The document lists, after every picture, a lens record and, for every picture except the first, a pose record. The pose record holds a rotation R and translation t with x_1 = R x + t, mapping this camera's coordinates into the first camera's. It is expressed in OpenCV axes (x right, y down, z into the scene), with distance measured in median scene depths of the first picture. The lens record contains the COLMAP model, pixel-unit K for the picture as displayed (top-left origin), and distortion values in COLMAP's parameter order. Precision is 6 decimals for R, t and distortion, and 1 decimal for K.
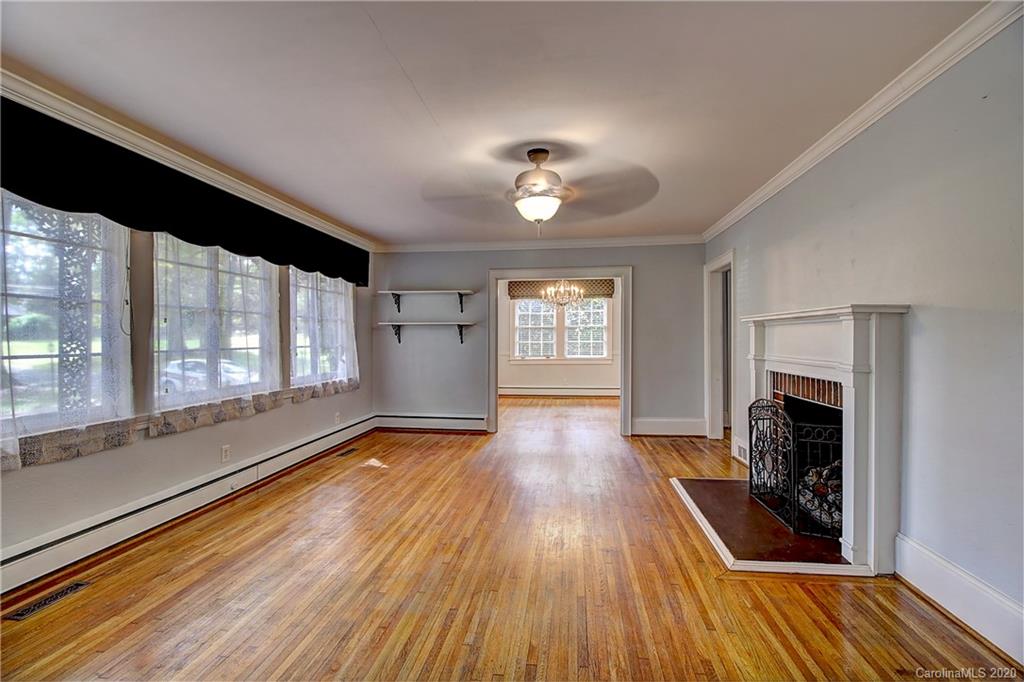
lens RADIAL K [[474.2, 0, 514.4], [0, 474.2, 336.9], [0, 0, 1]] dist [0.001632, -0.015421]
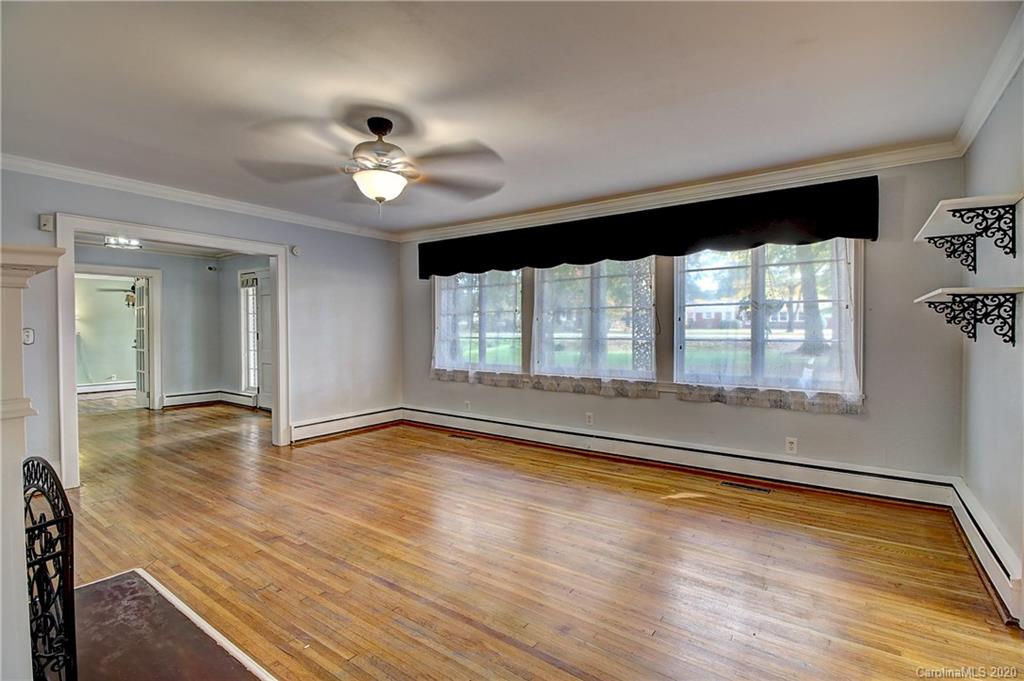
lens RADIAL K [[474.2, 0, 514.4], [0, 474.2, 336.4], [0, 0, 1]] dist [0.001632, -0.015421]
pose [[-0.473894, 0.013126, -0.880484, 0.724469], [0.003509, 0.999909, 0.013018, 0.002545], [0.880575, 0.003079, -0.473897, 1.652887]]
